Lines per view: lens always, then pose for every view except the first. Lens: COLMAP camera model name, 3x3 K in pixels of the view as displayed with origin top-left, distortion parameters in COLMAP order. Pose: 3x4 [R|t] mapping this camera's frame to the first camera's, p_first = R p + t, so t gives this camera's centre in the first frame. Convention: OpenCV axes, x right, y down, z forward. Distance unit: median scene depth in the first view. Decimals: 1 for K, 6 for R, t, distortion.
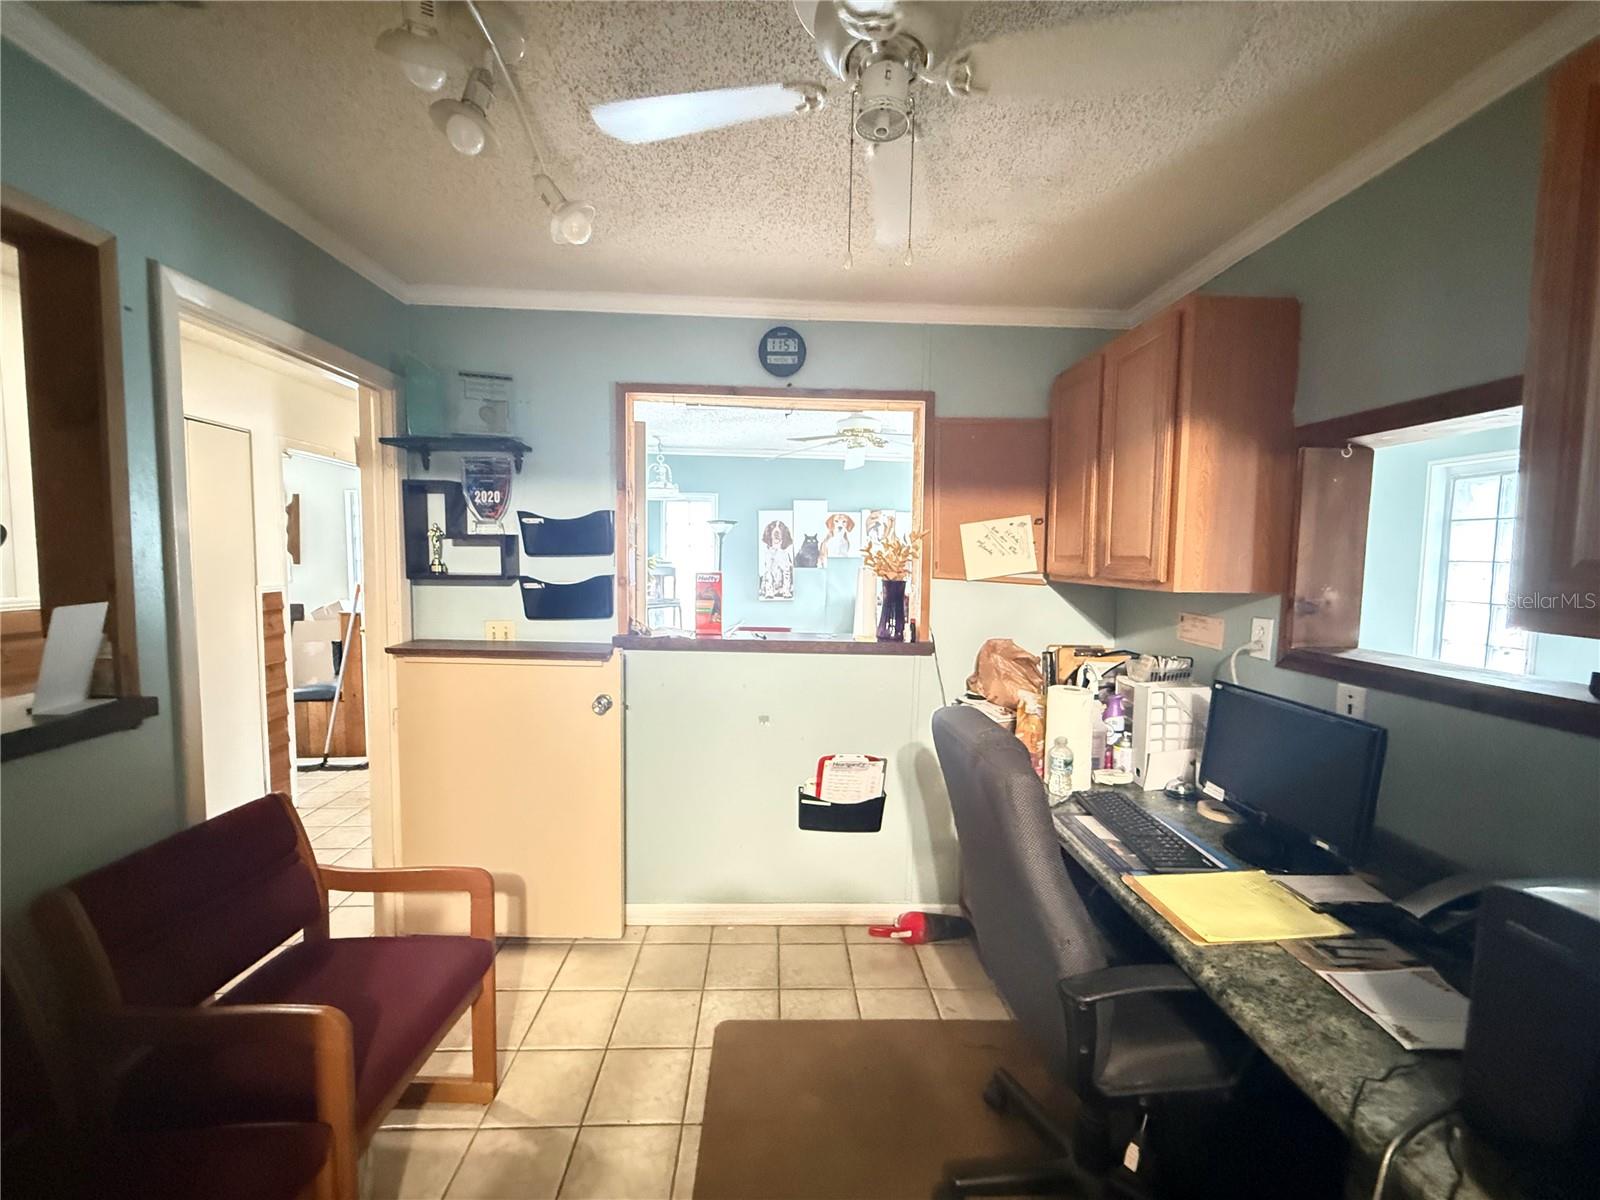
lens RADIAL K [[641.4, 0, 796.4], [0, 641.4, 598.4], [0, 0, 1]] dist [0.001486, 0.000393]
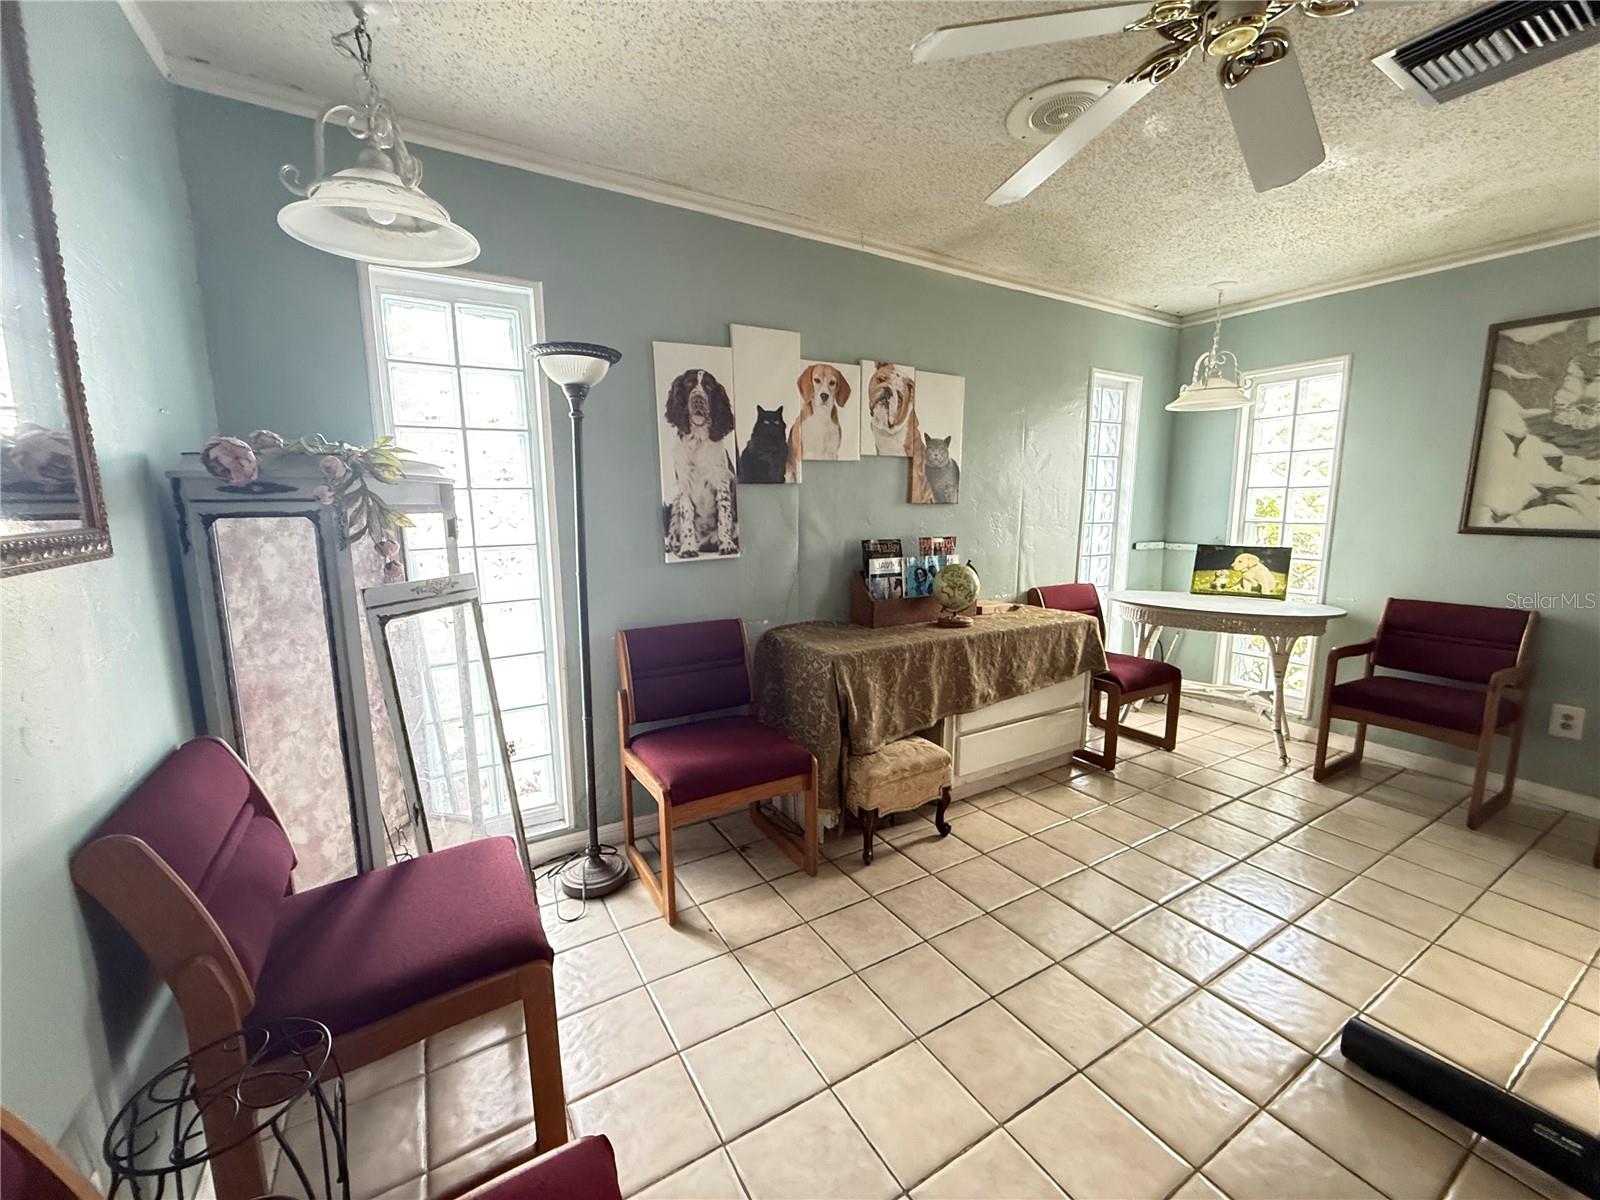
lens RADIAL K [[641.4, 0, 806.1], [0, 641.4, 601.8], [0, 0, 1]] dist [0.001486, 0.000393]
pose [[0.873659, -0.101576, 0.475818, -0.181213], [0.054288, 0.992209, 0.112134, -0.014492], [-0.483501, -0.072136, 0.872367, 0.588153]]
